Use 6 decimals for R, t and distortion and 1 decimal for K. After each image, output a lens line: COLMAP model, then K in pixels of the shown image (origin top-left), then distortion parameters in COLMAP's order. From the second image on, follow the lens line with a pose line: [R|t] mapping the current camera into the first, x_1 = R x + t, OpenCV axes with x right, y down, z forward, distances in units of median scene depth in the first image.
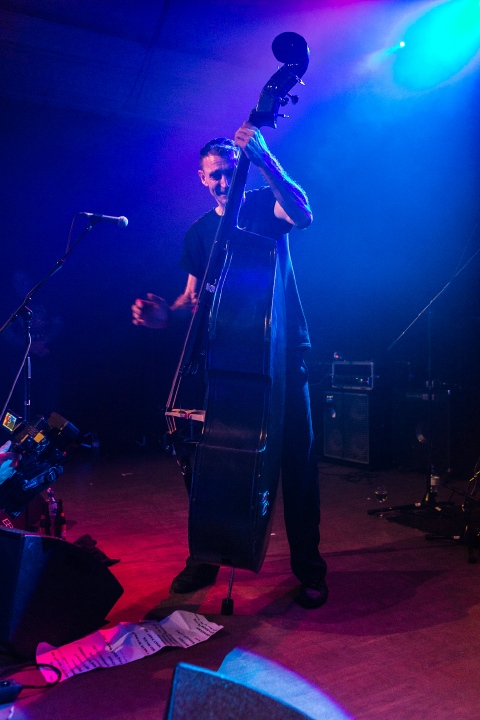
lens RADIAL K [[543.2, 0, 243.6], [0, 543.2, 362.6], [0, 0, 1]] dist [0.005637, -0.018564]
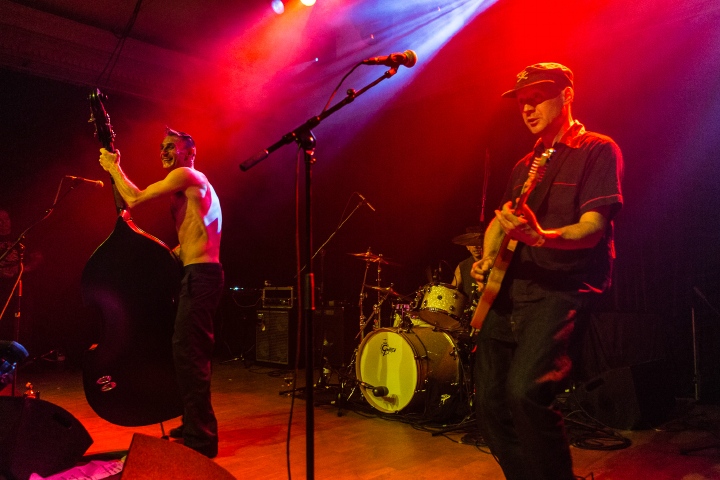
lens RADIAL K [[543.2, 0, 353.2], [0, 543.2, 242.7], [0, 0, 1]] dist [0.005637, -0.018564]
pose [[0.966627, 0.019965, 0.255410, 0.037975], [0.006136, 0.994869, -0.100987, 0.025402], [-0.256116, 0.099184, 0.961544, -0.348171]]
